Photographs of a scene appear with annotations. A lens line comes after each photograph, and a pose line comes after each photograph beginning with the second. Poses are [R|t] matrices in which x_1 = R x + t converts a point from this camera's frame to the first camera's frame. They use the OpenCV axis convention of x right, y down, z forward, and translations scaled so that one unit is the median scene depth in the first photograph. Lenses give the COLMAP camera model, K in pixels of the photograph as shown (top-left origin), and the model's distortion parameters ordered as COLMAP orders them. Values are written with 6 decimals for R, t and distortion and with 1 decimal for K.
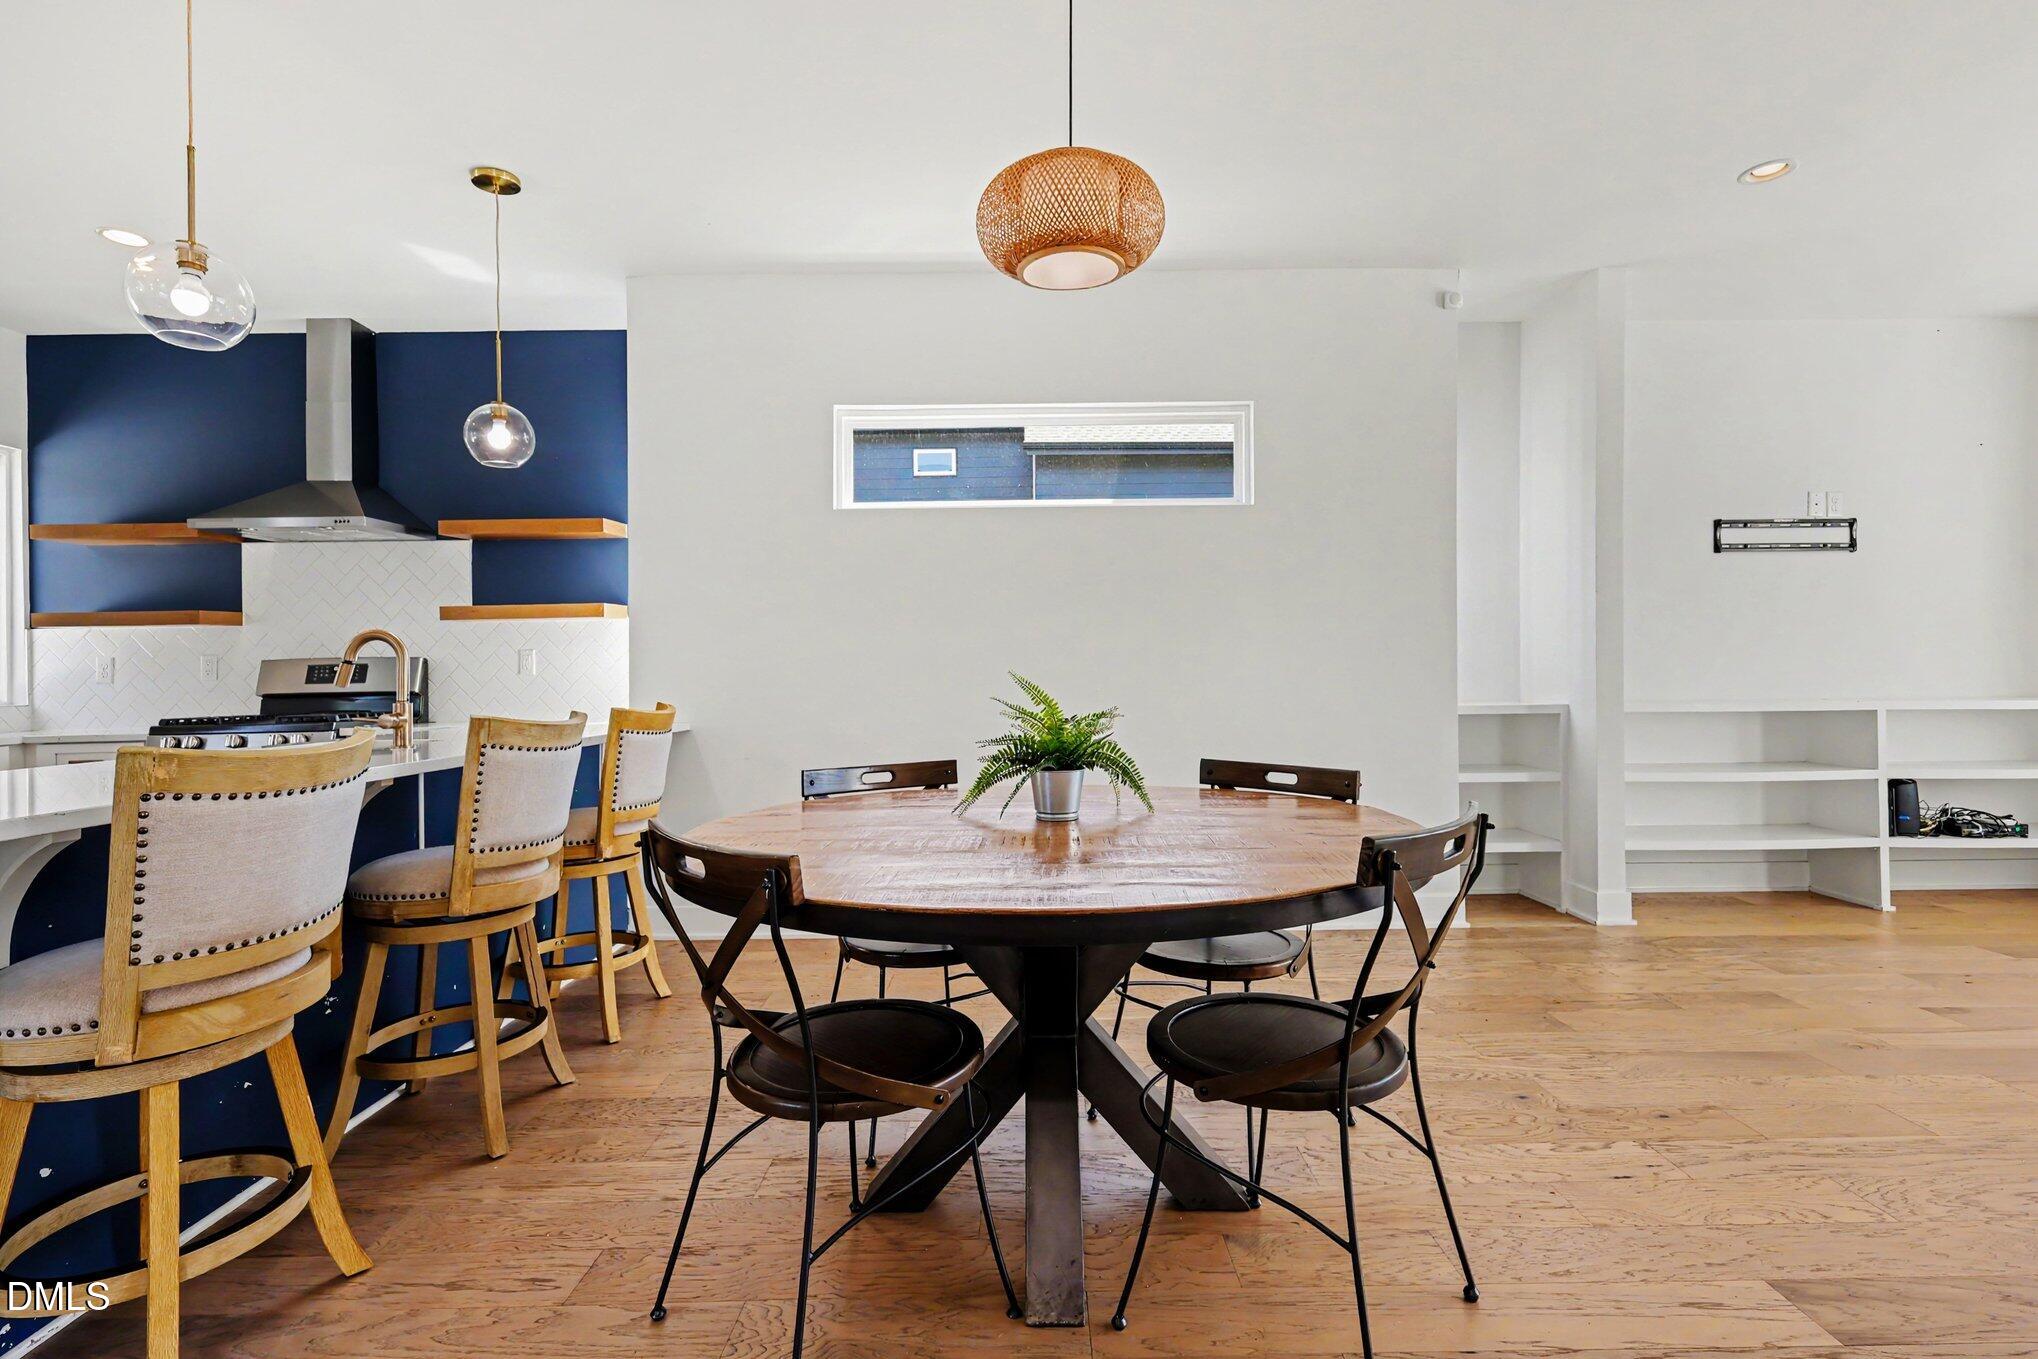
lens RADIAL K [[940.5, 0, 1020.8], [0, 940.5, 664.5], [0, 0, 1]] dist [0.016319, -0.007642]
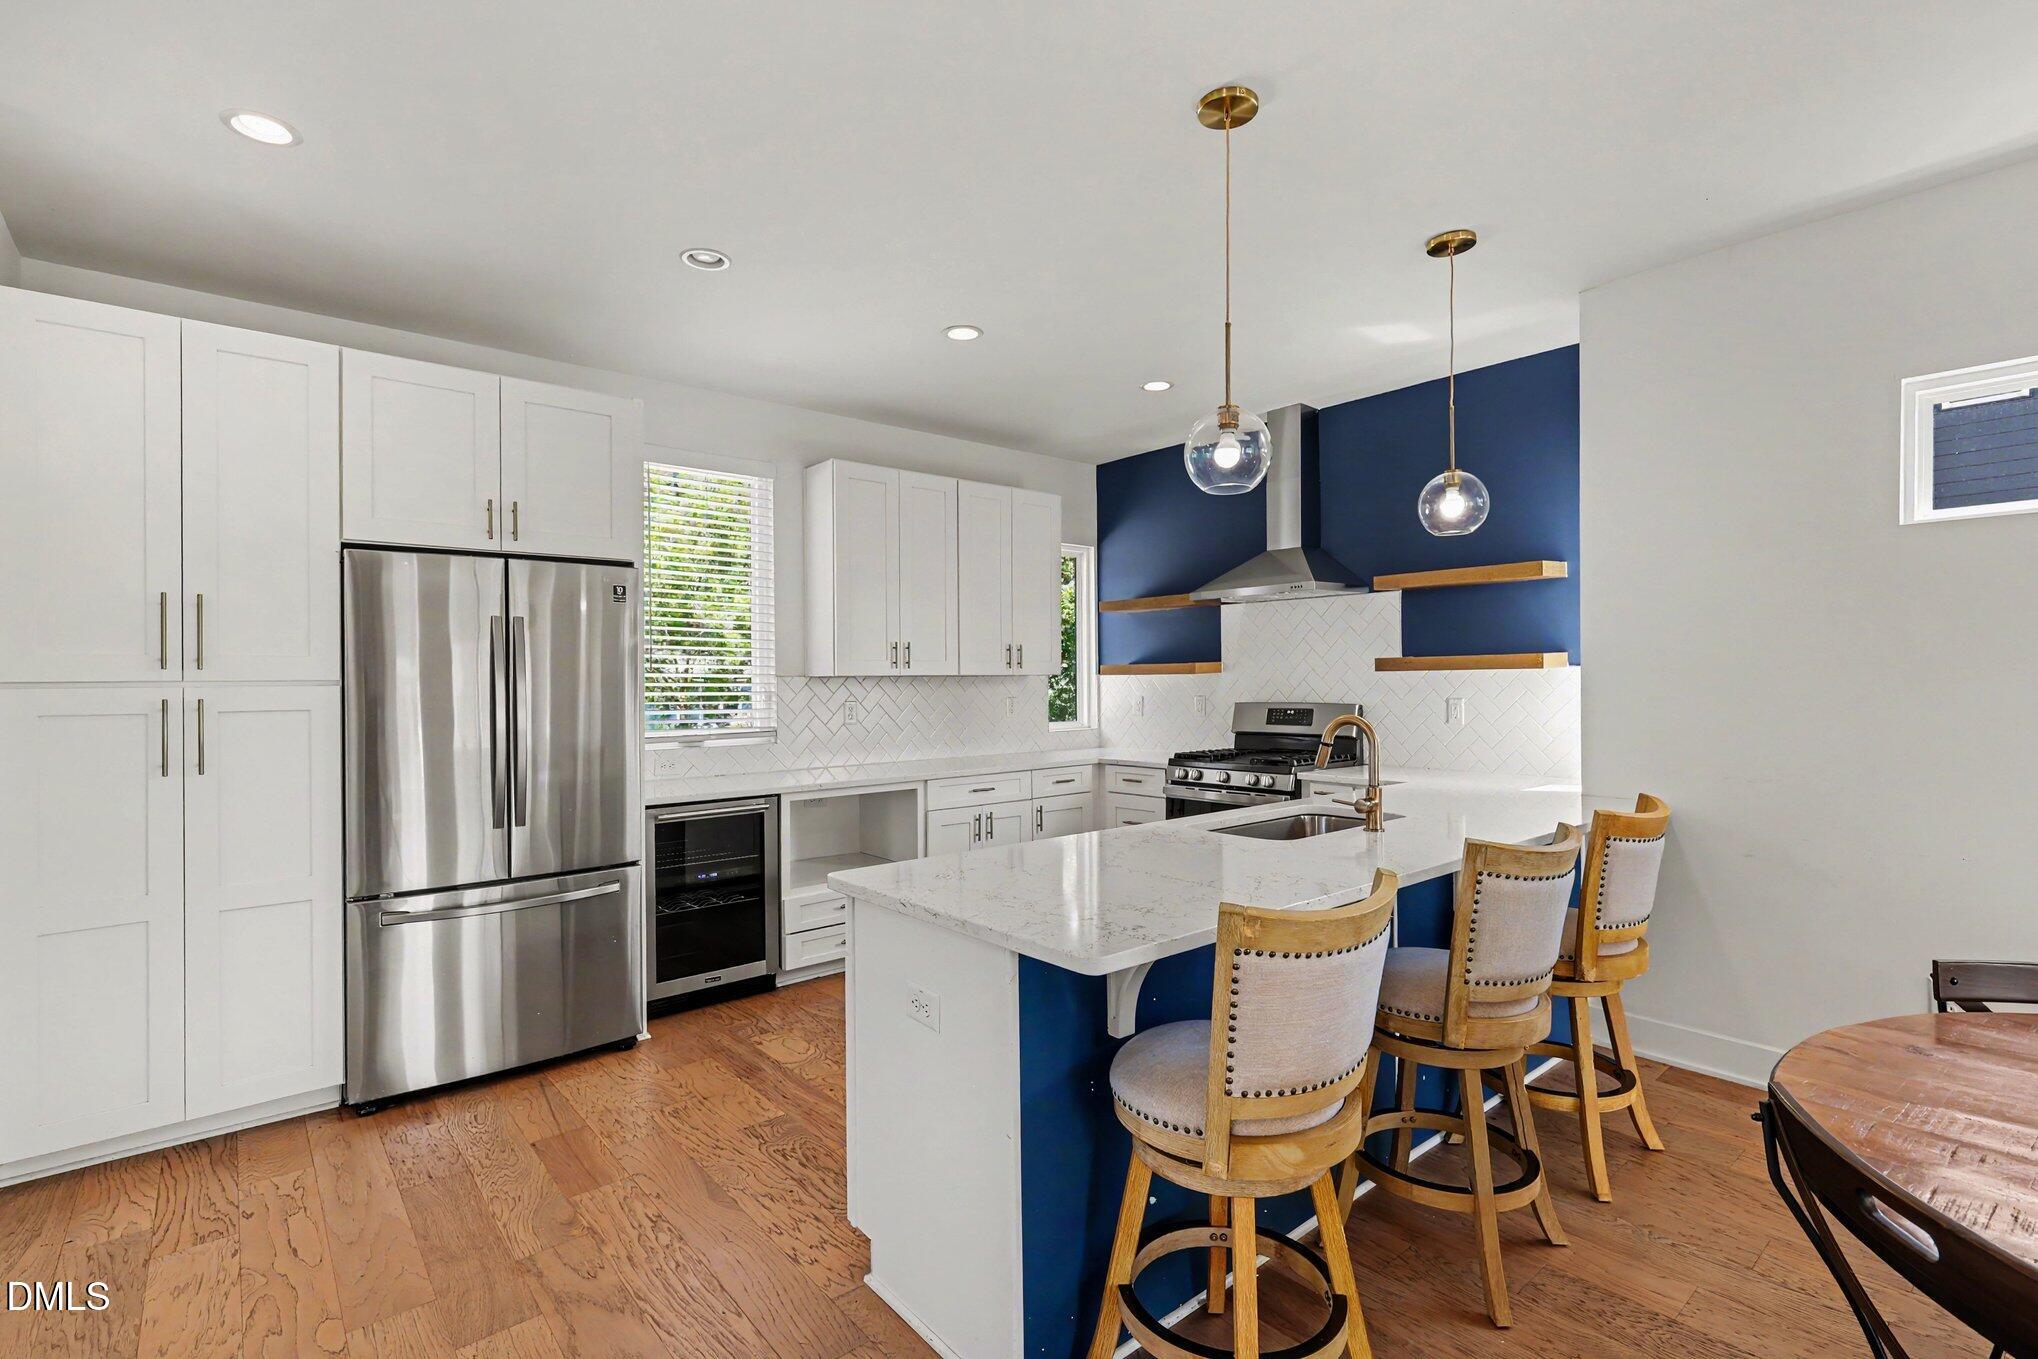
lens RADIAL K [[940.5, 0, 1020.8], [0, 940.5, 664.5], [0, 0, 1]] dist [0.016319, -0.007642]
pose [[0.642887, -0.007778, -0.765922, -0.102880], [0.007343, 0.999965, -0.003991, -0.081611], [0.765926, -0.003059, 0.642922, 0.043560]]
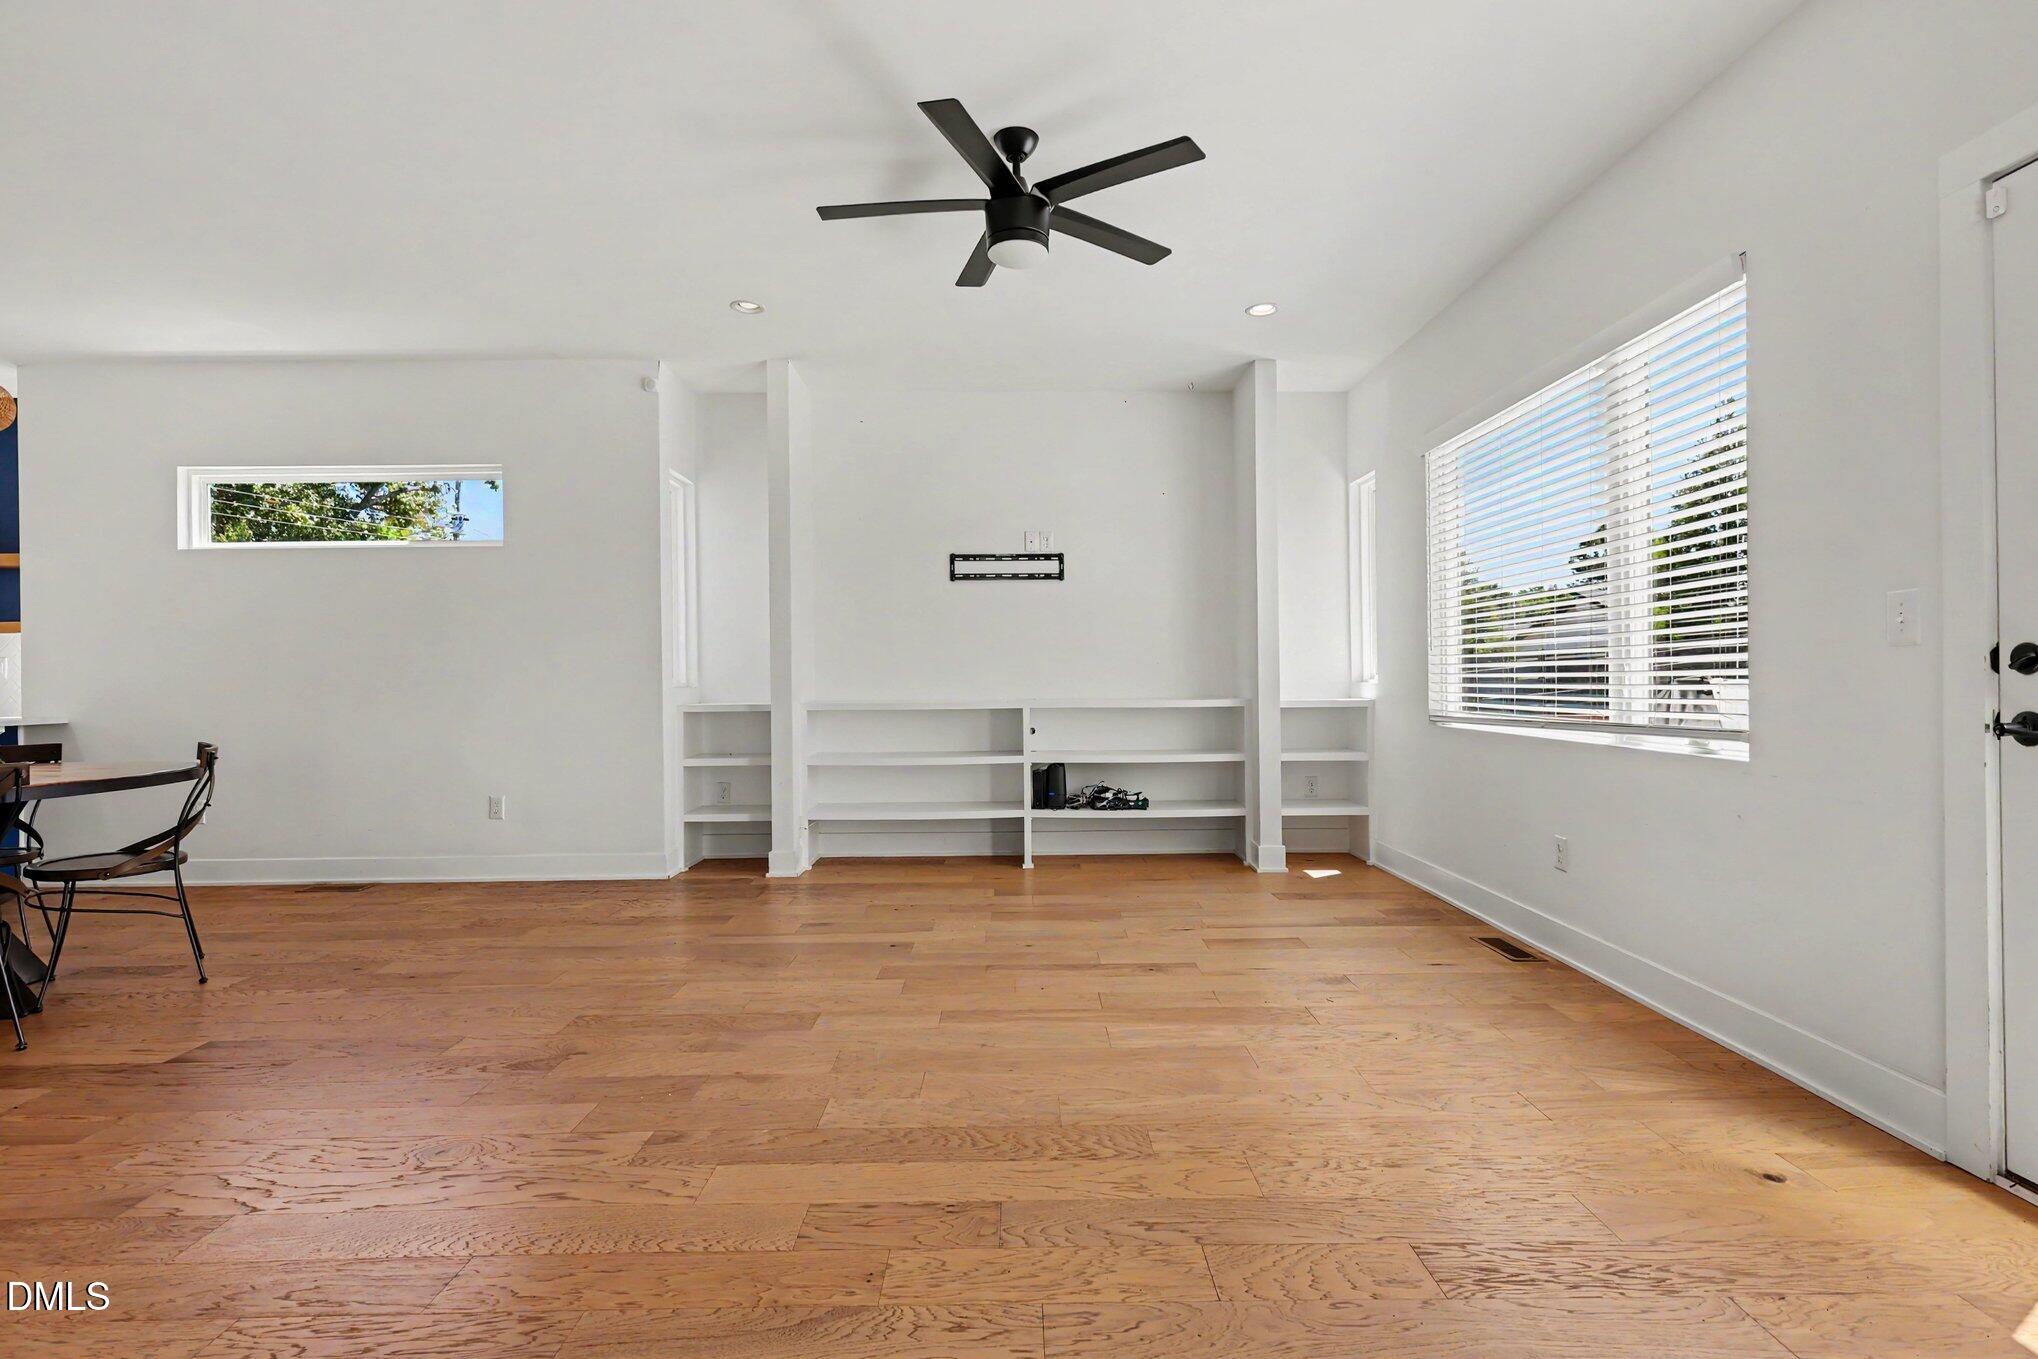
lens RADIAL K [[981.1, 0, 1017.3], [0, 981.1, 669.0], [0, 0, 1]] dist [-0.001479, -0.000130]
pose [[0.999989, -0.000969, 0.004580, 1.191273], [0.000963, 0.999999, 0.001246, -0.007858], [-0.004581, -0.001241, 0.999989, -0.404163]]
